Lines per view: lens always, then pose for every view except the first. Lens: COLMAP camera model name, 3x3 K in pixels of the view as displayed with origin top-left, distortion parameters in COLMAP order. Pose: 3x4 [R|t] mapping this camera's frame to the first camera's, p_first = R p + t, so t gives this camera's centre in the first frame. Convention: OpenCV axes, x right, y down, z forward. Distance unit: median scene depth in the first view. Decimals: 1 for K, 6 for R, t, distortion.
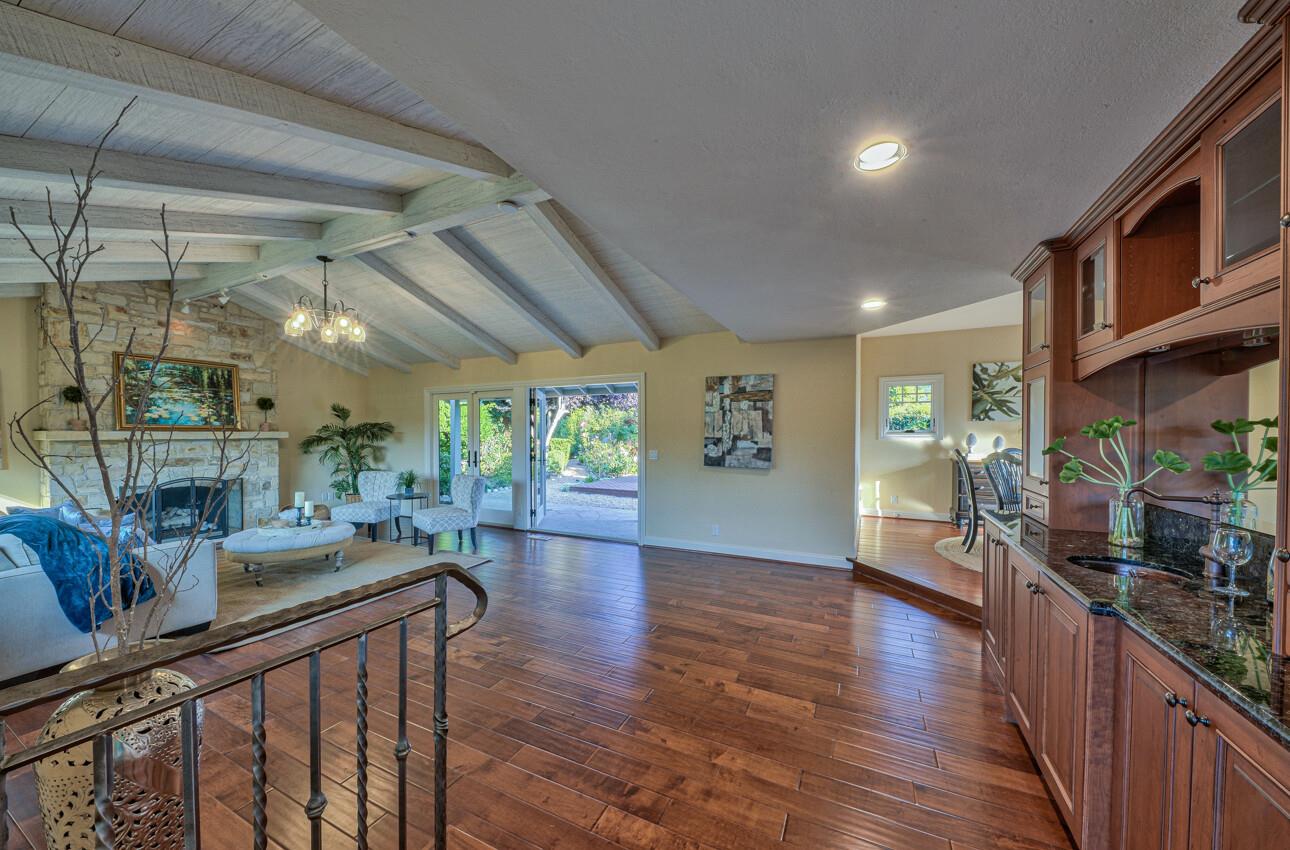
lens RADIAL K [[452.1, 0, 648.4], [0, 452.1, 440.1], [0, 0, 1]] dist [0.000558, -0.005596]
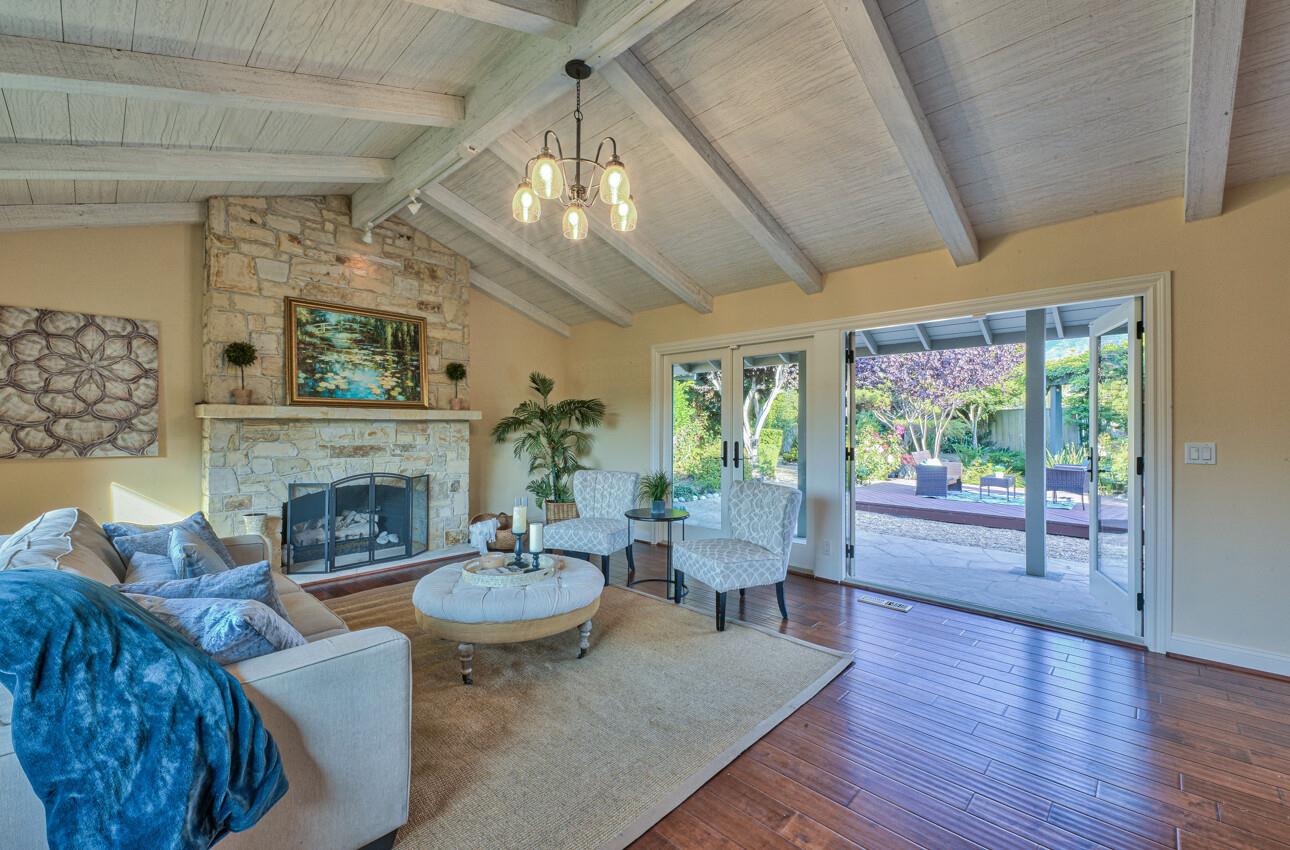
lens RADIAL K [[517.5, 0, 645.0], [0, 517.5, 425.0], [0, 0, 1]] dist [0.000901, 0.000016]
pose [[0.952344, 0.002059, -0.305019, -0.341061], [-0.007574, 0.999829, -0.016898, 0.017227], [0.304932, 0.018403, 0.952196, 0.338298]]
